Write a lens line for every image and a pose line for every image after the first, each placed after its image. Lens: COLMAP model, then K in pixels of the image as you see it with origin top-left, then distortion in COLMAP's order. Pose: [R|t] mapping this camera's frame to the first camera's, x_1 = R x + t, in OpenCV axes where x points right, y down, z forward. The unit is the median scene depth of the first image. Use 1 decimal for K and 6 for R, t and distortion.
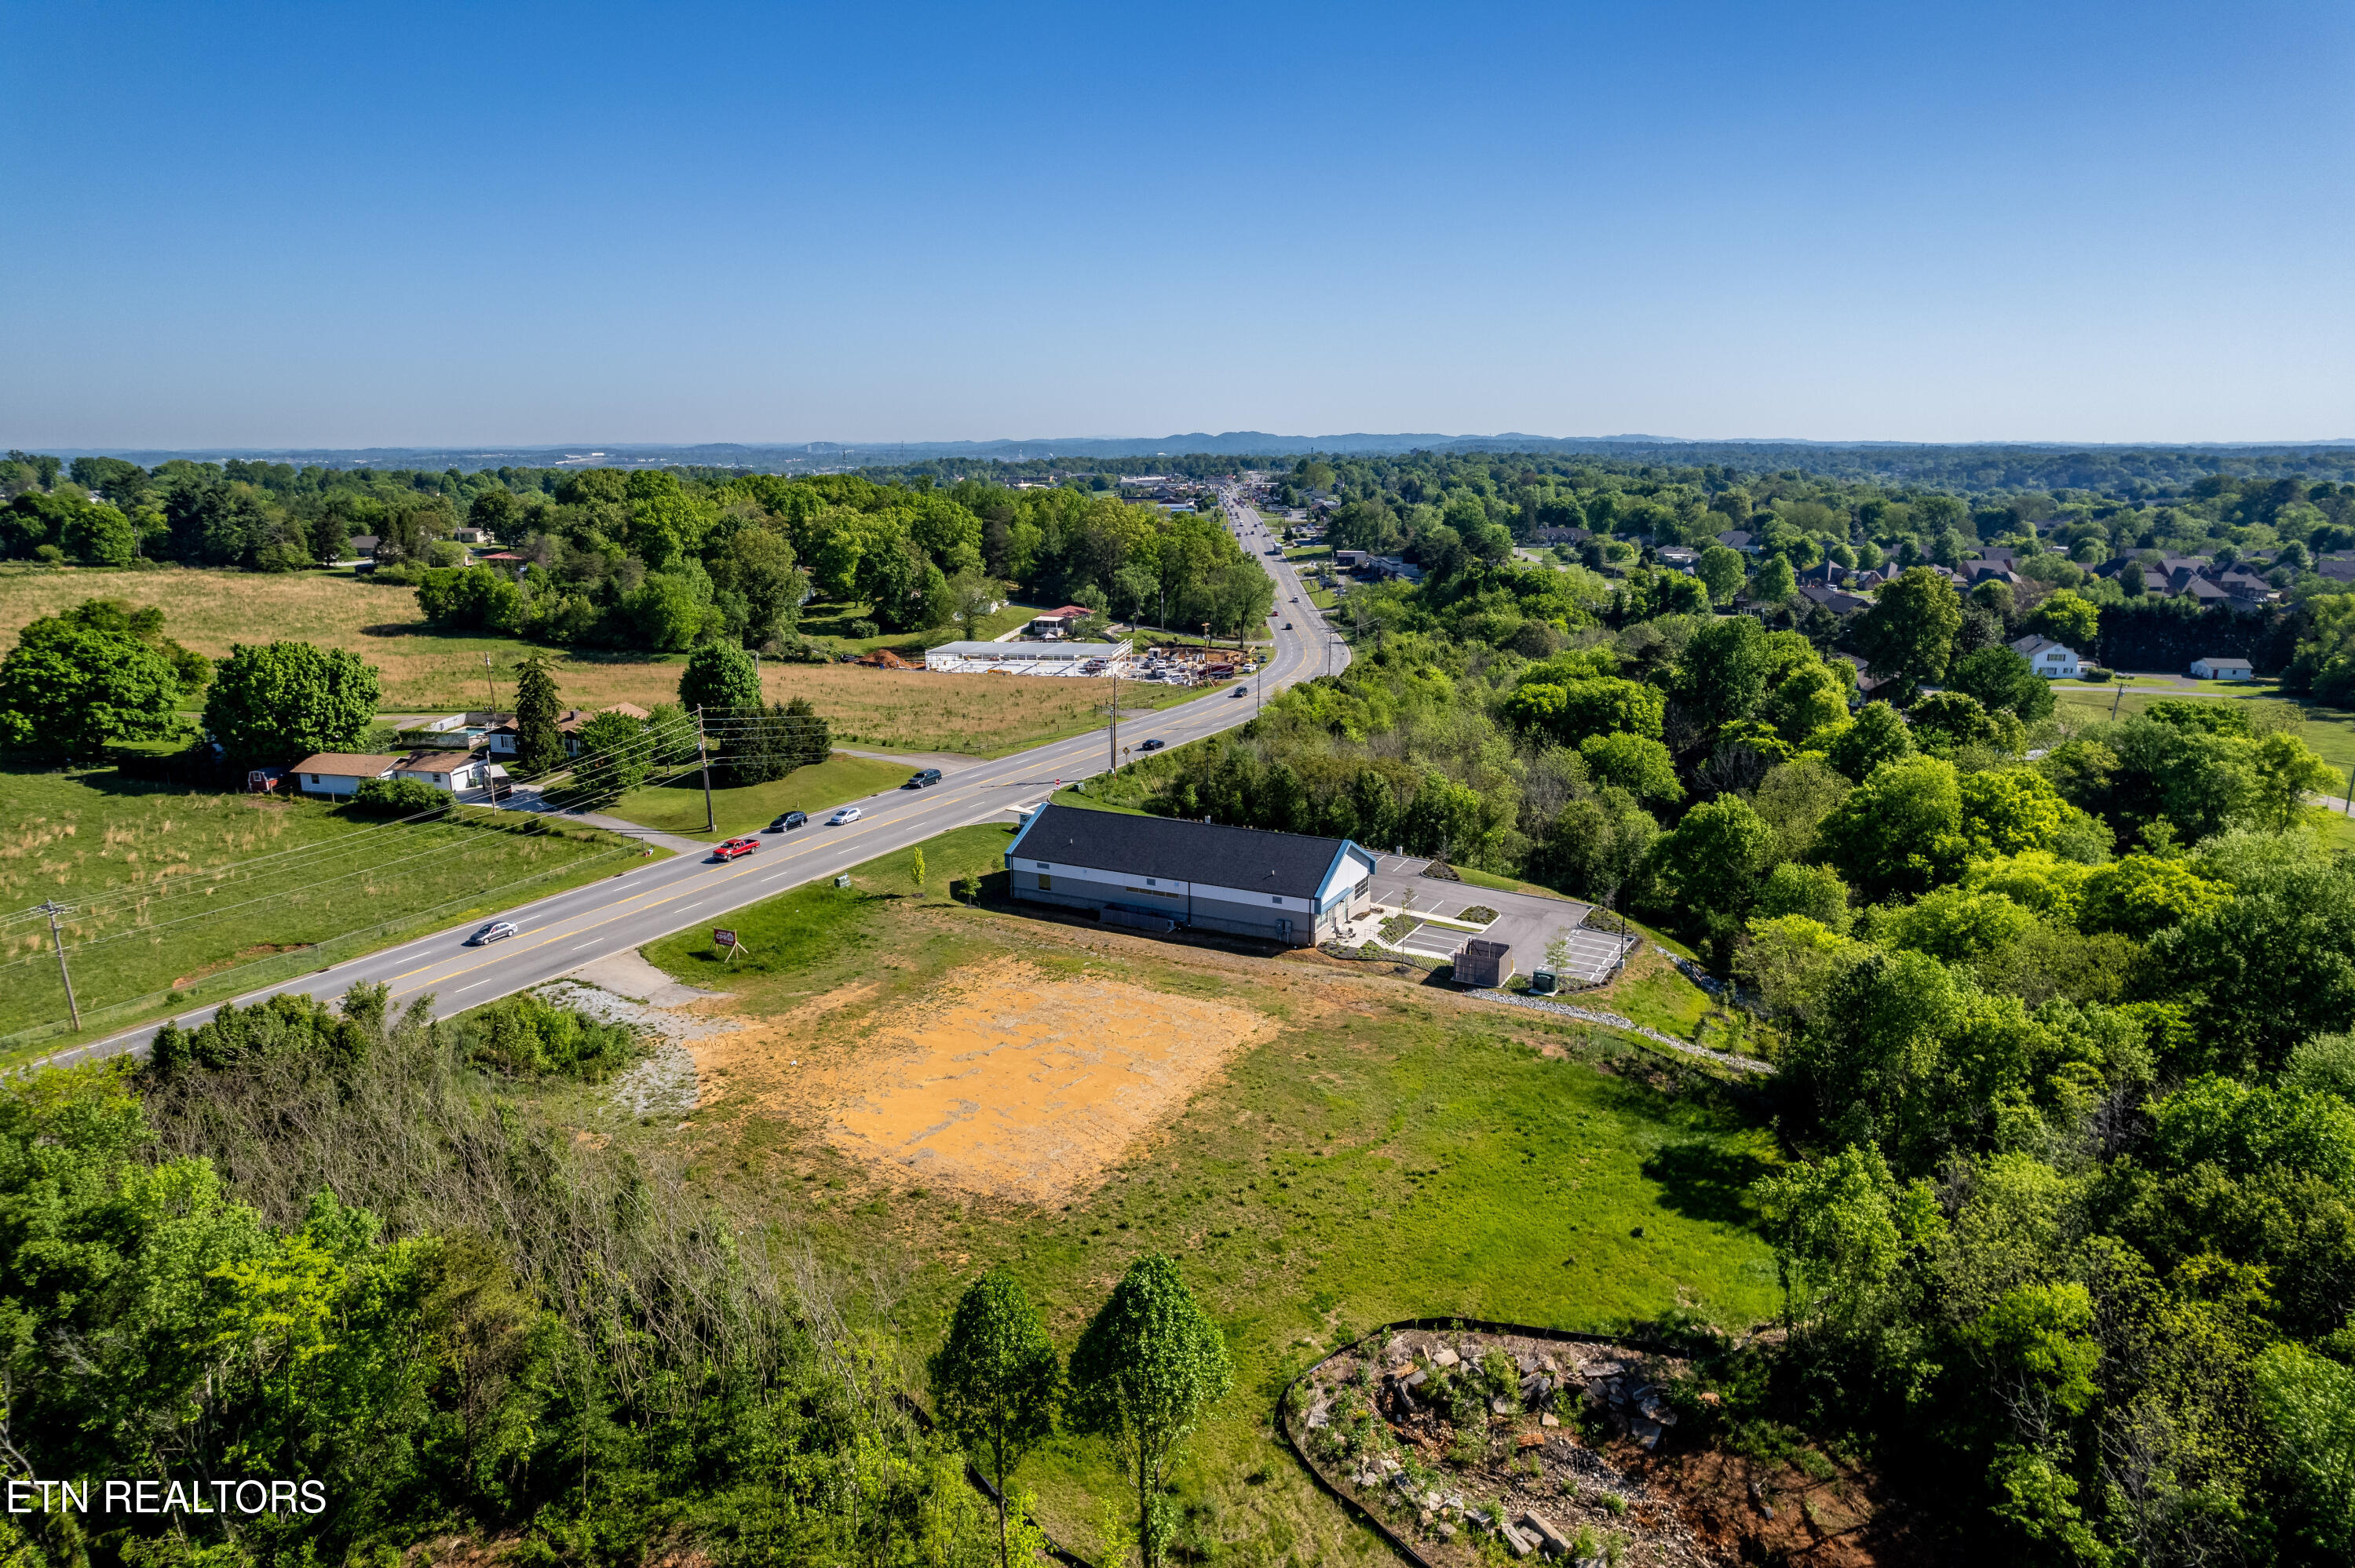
lens RADIAL K [[1507.5, 0, 1178.5], [0, 1507.5, 781.5], [0, 0, 1]] dist [-0.080817, 0.076846]
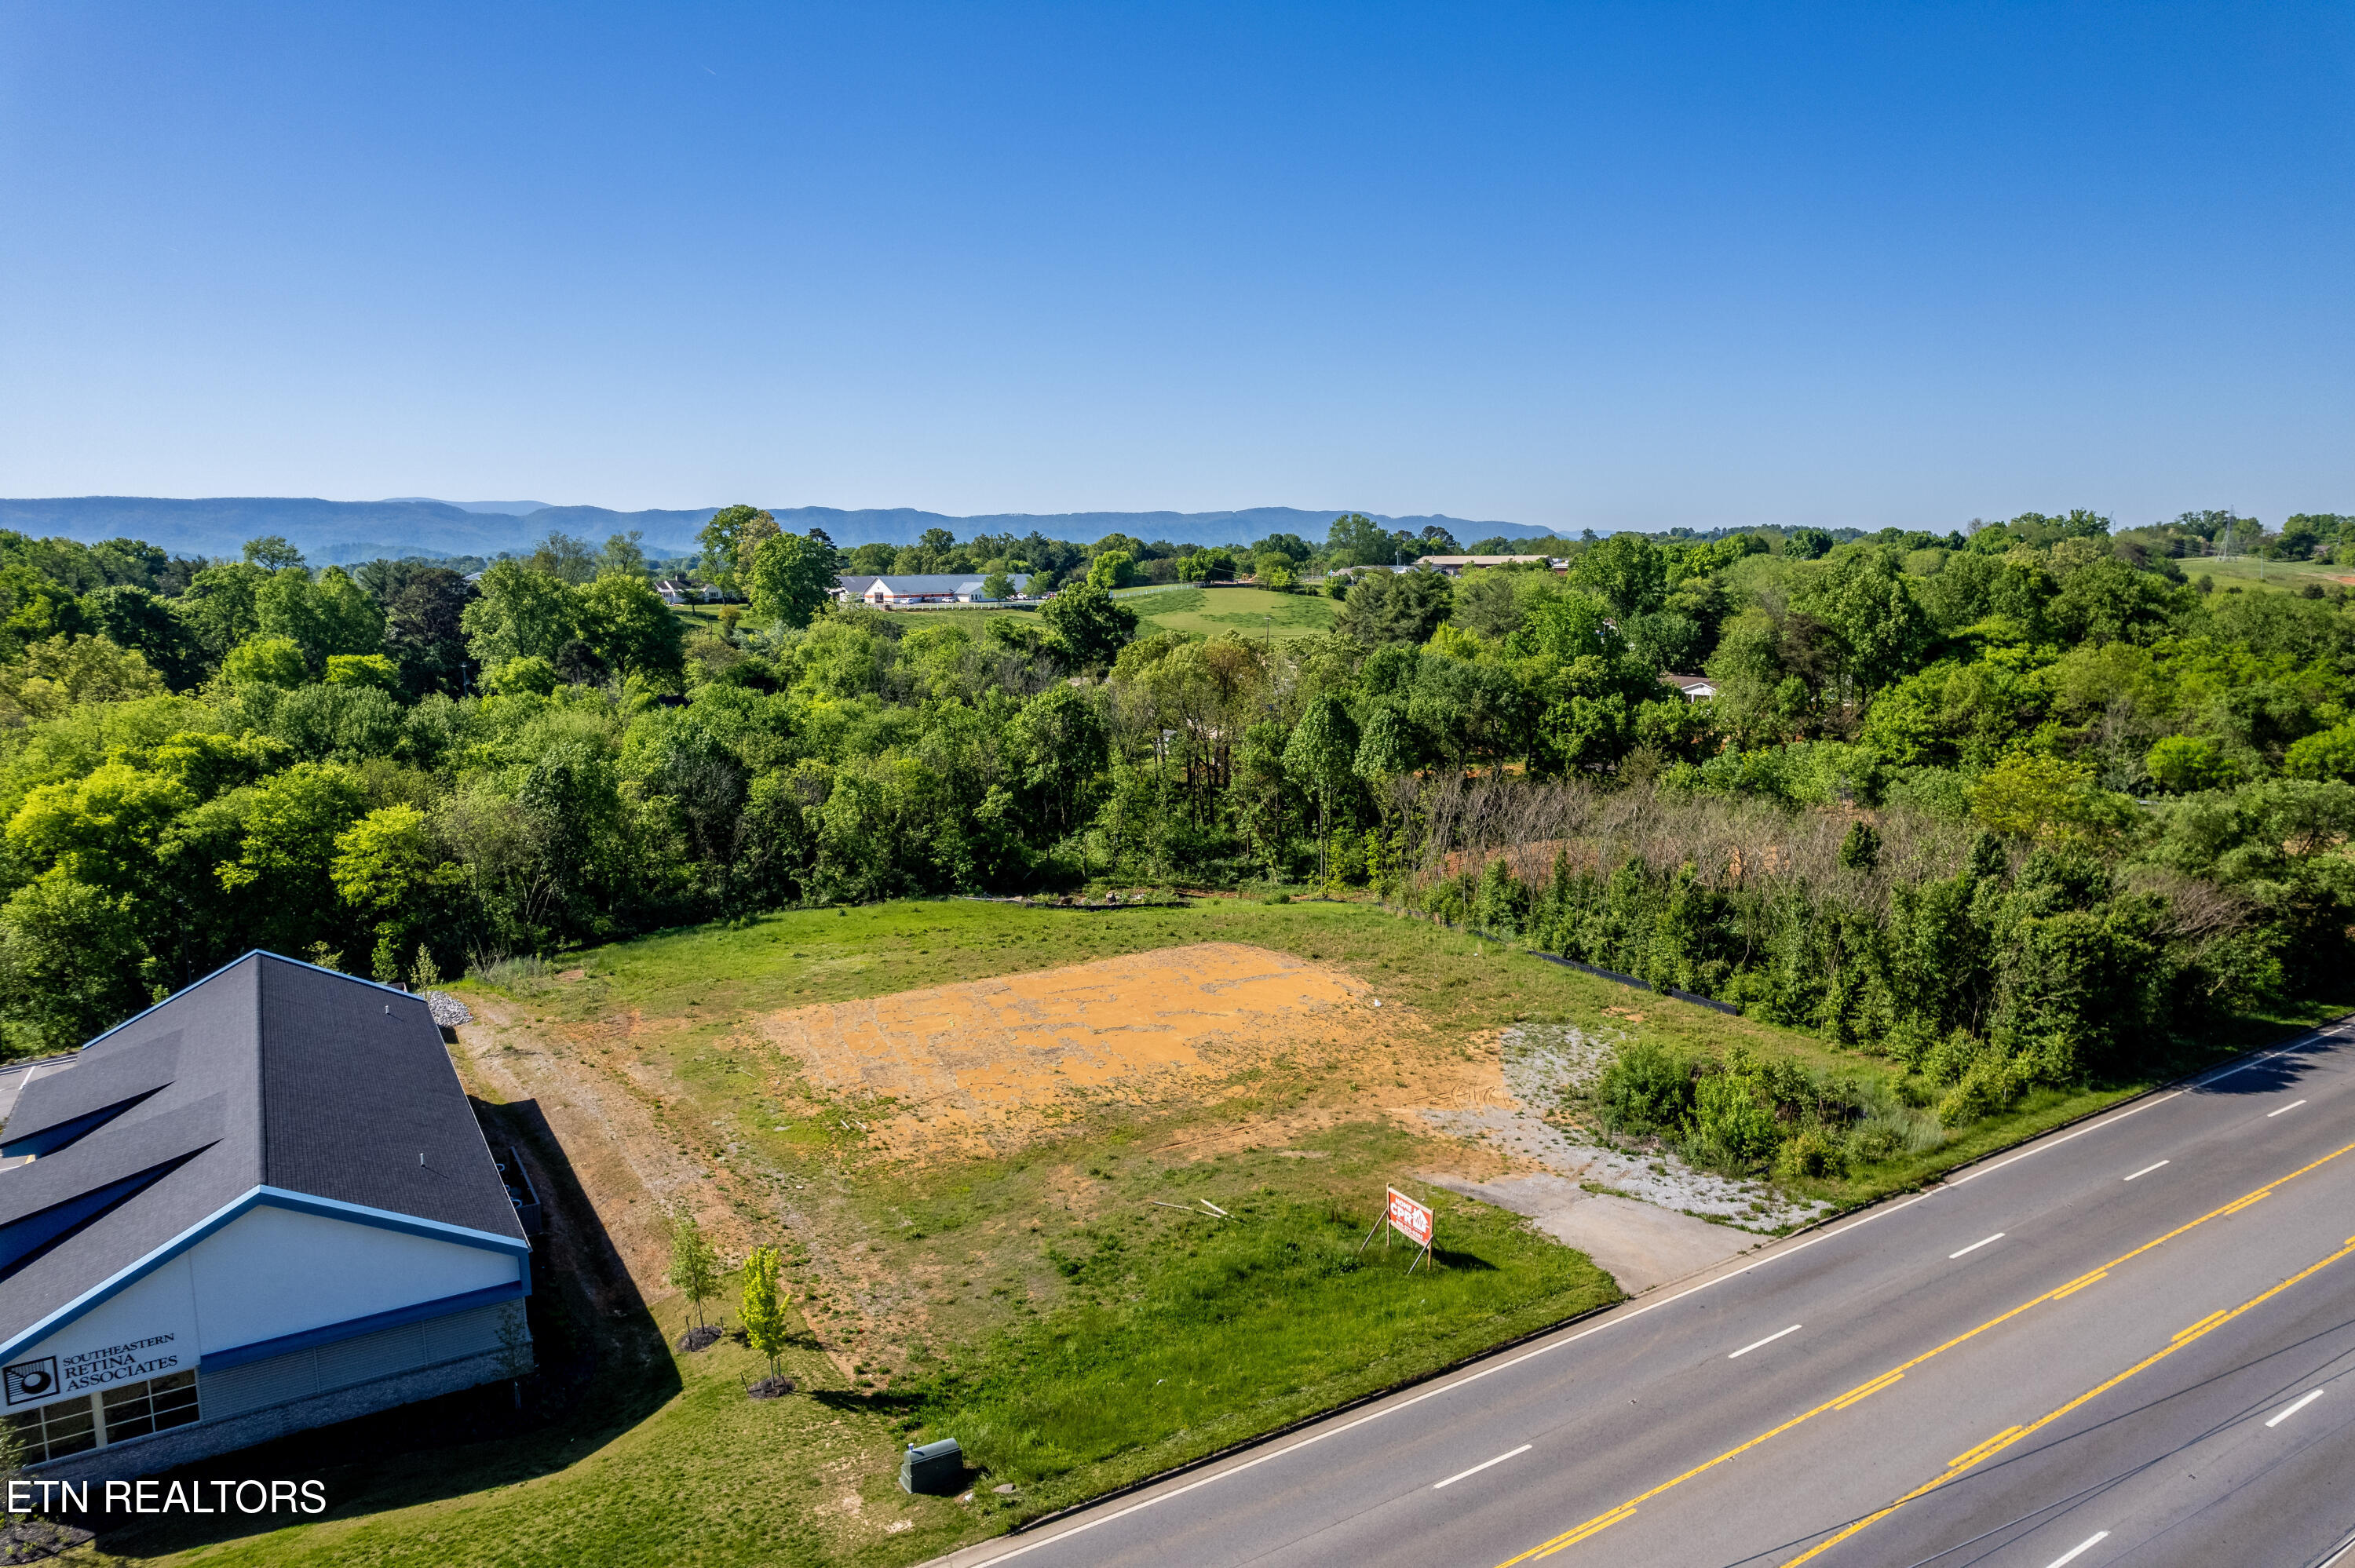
lens RADIAL K [[1507.5, 0, 1178.5], [0, 1507.5, 781.5], [0, 0, 1]] dist [-0.080817, 0.076846]
pose [[-0.859632, -0.065284, 0.506726, -0.403563], [0.118623, 0.939197, 0.322238, -0.137249], [-0.496952, 0.337116, -0.799619, 1.187263]]
